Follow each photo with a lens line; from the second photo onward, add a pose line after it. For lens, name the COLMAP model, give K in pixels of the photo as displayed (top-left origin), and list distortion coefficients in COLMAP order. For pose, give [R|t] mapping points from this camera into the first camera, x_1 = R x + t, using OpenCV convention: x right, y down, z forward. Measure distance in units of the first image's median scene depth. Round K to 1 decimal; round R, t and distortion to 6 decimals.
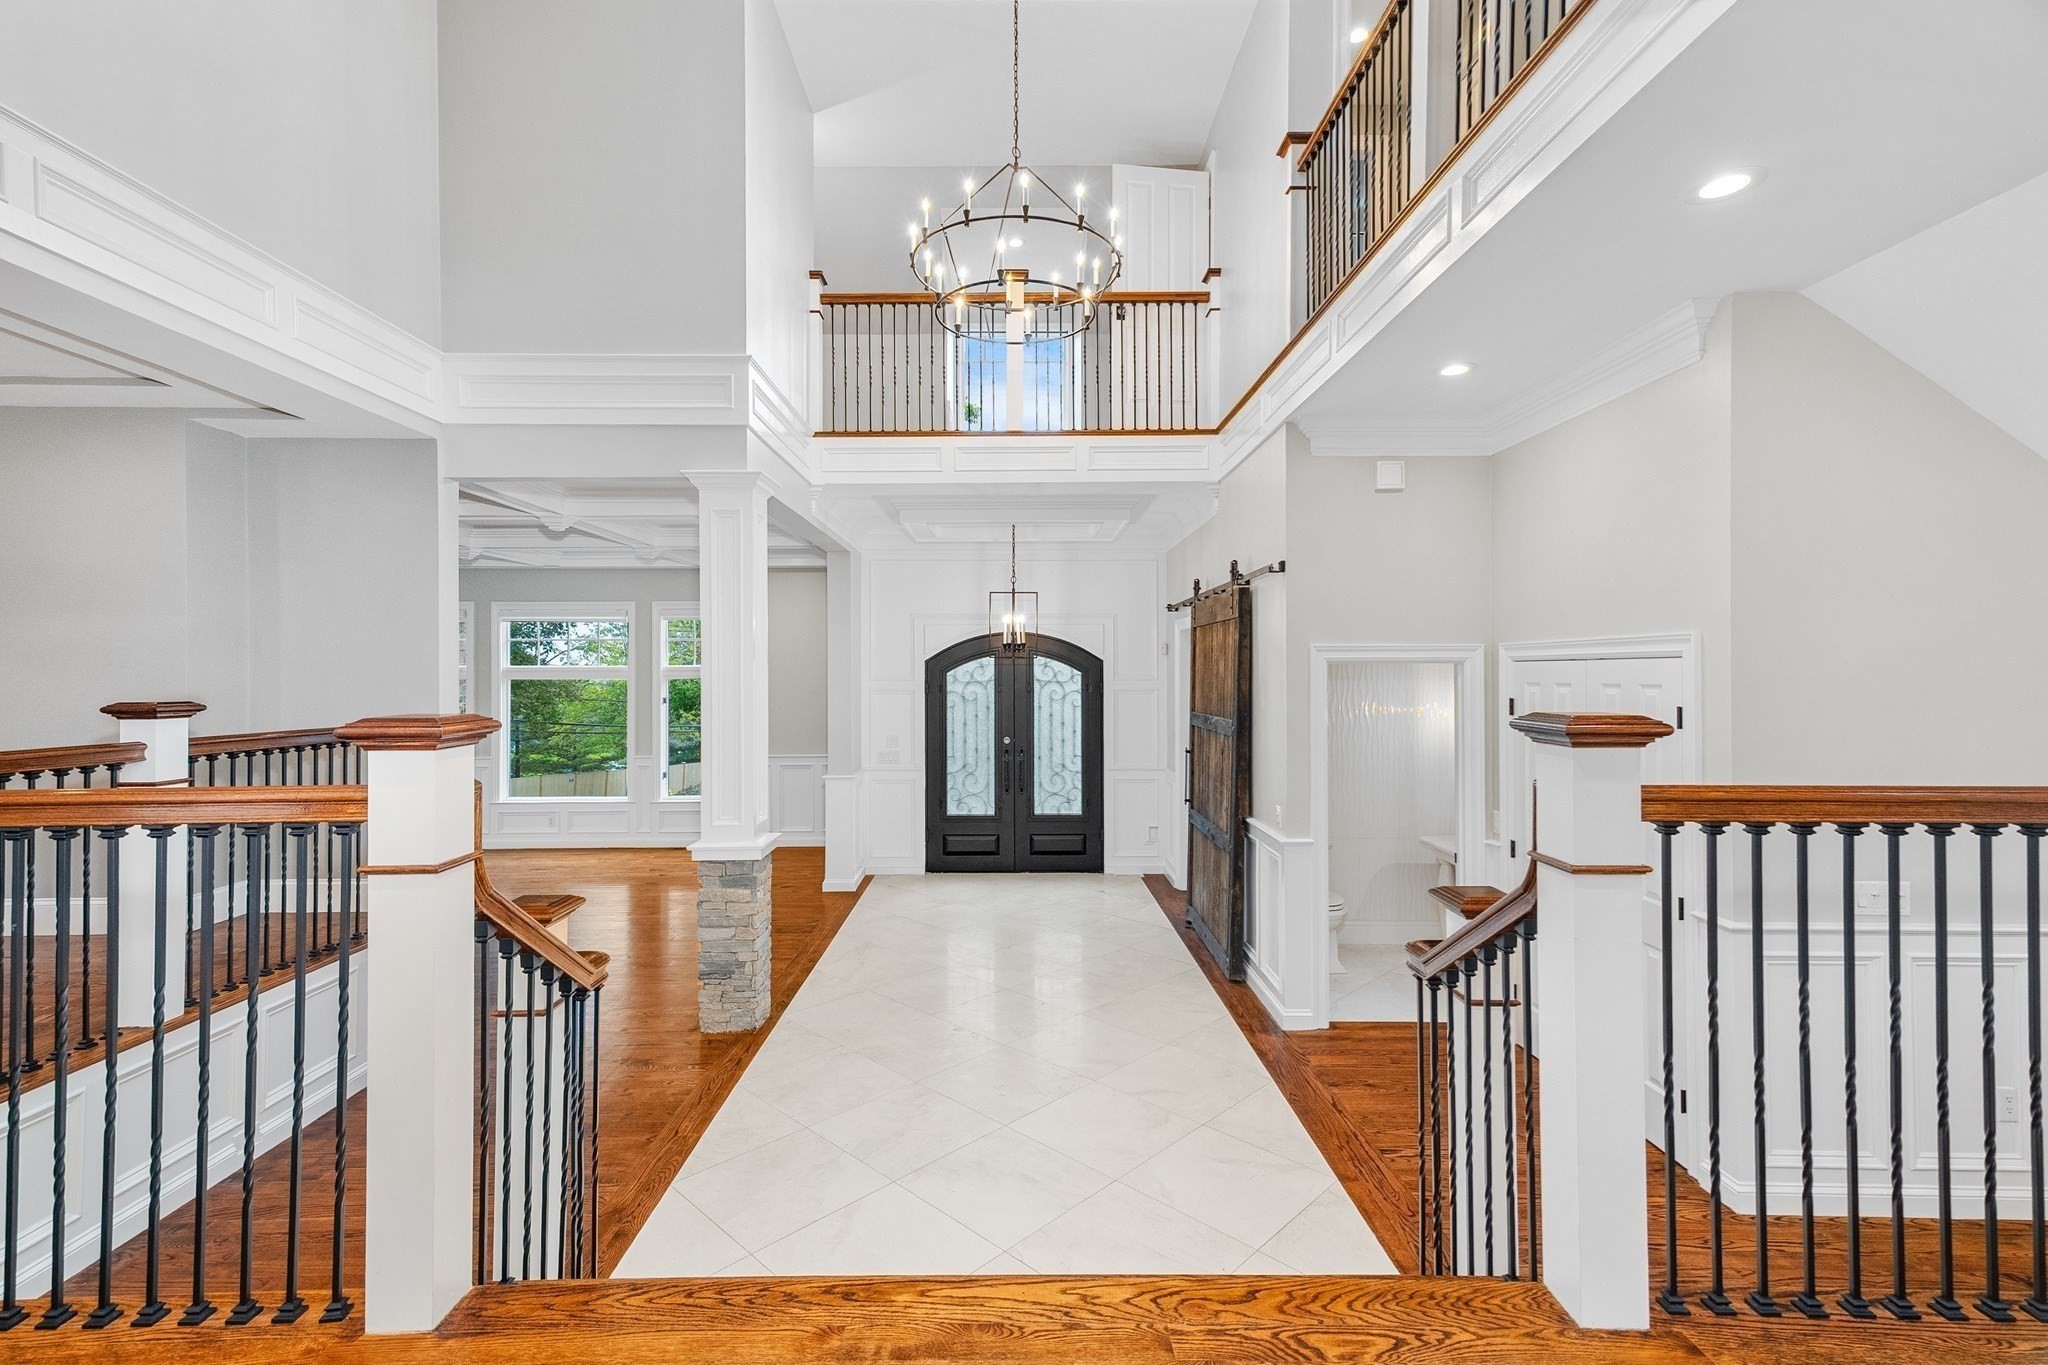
lens RADIAL K [[902.8, 0, 1013.9], [0, 902.8, 678.1], [0, 0, 1]] dist [0.003025, 0.000170]
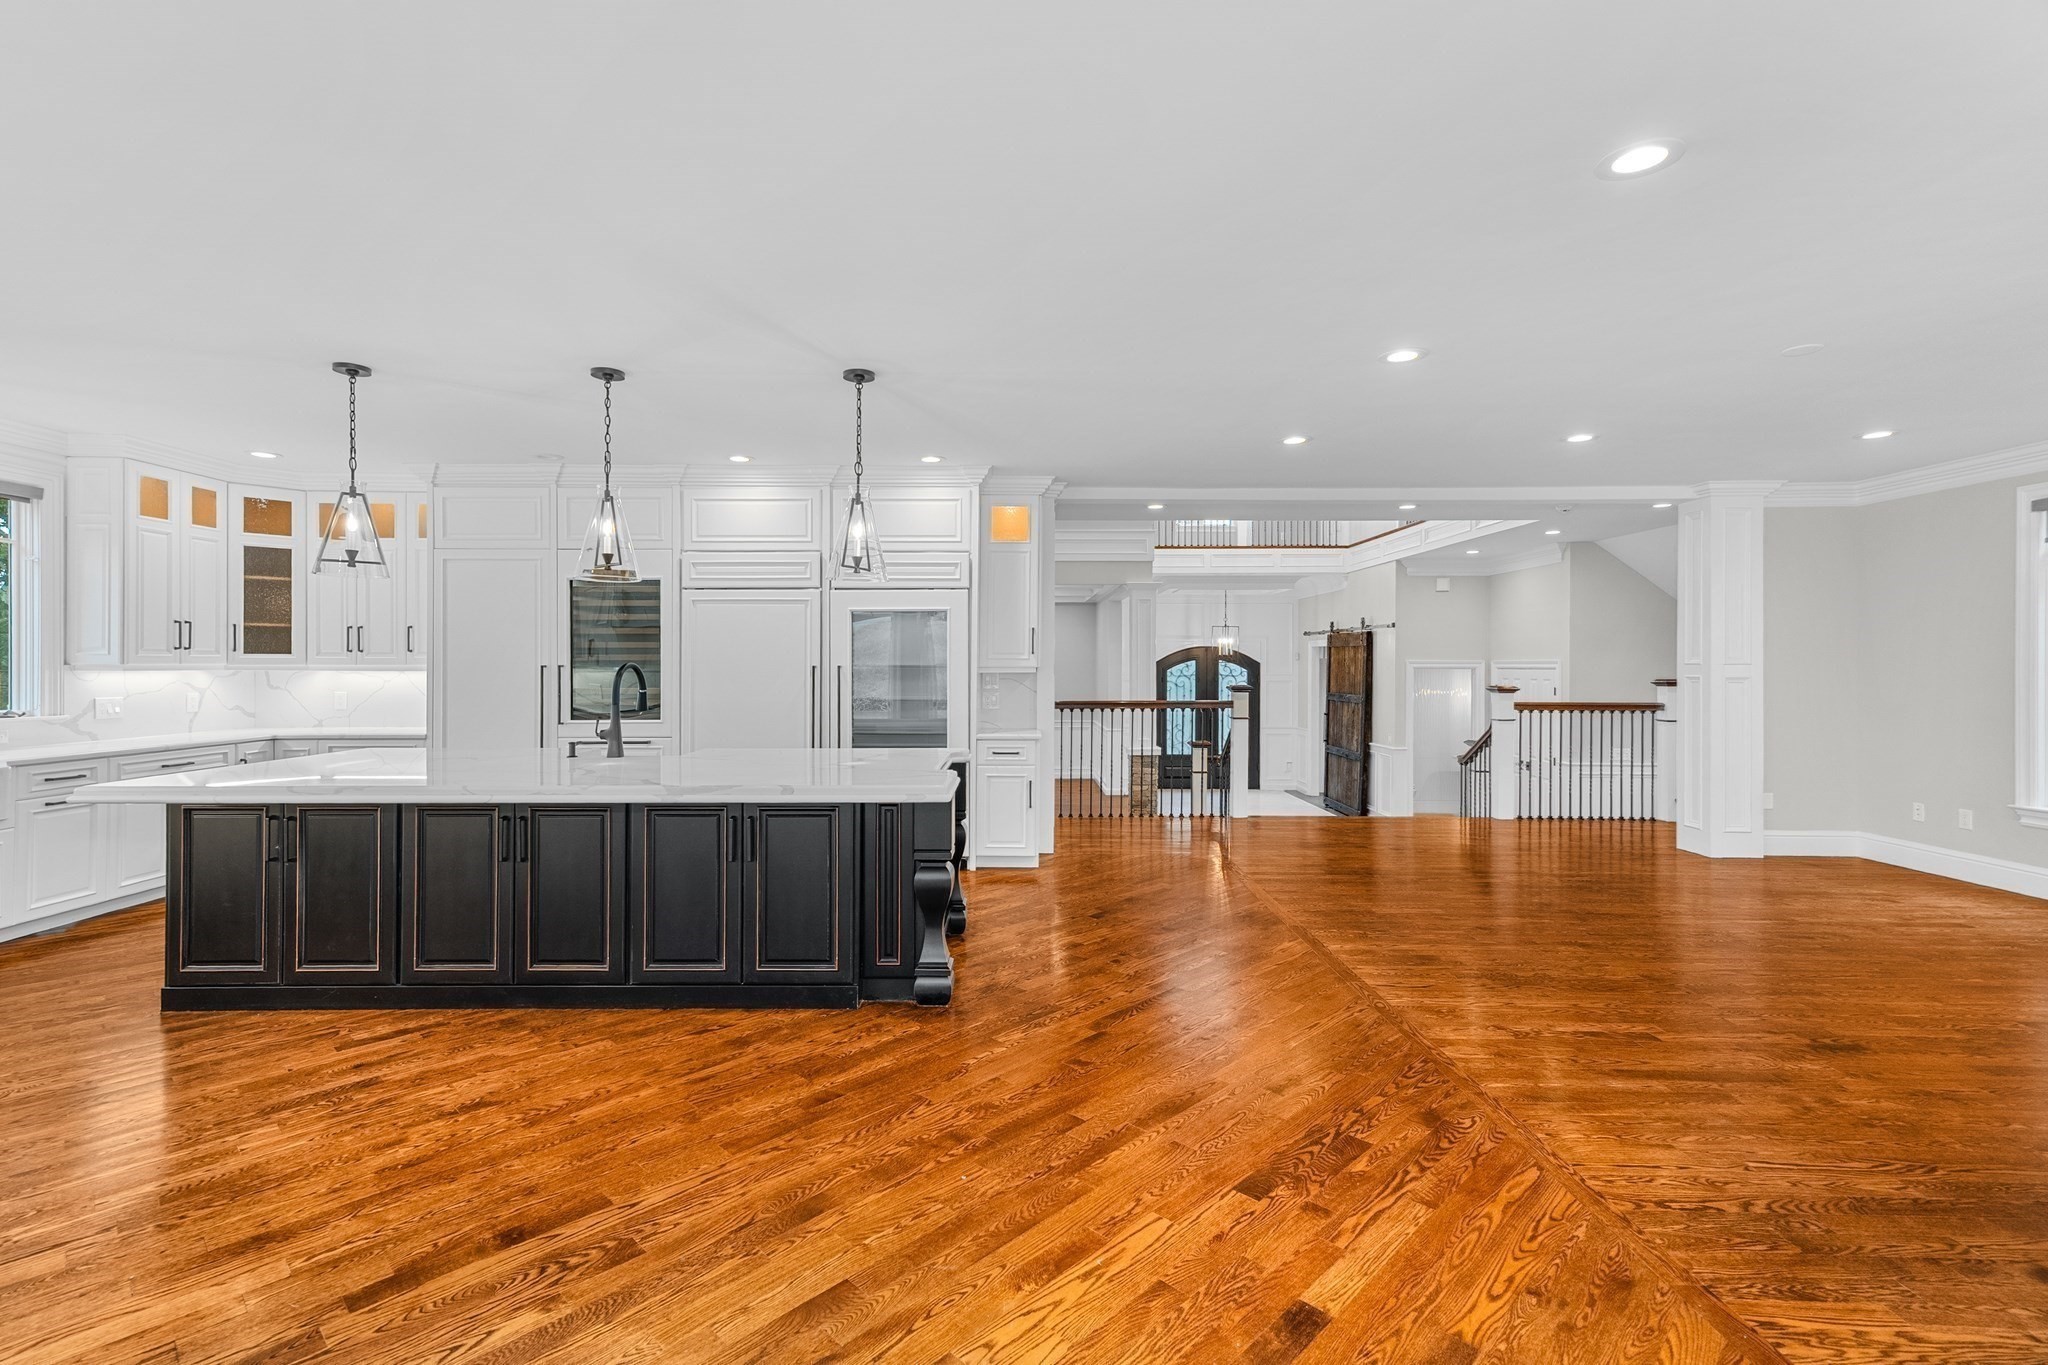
lens RADIAL K [[927.5, 0, 1012.6], [0, 927.5, 666.9], [0, 0, 1]] dist [0.017273, 0.002243]
pose [[0.999987, 0.005030, -0.001146, -0.496140], [-0.005031, 0.999987, -0.000871, -0.011429], [0.001142, 0.000877, 0.999999, -1.004706]]
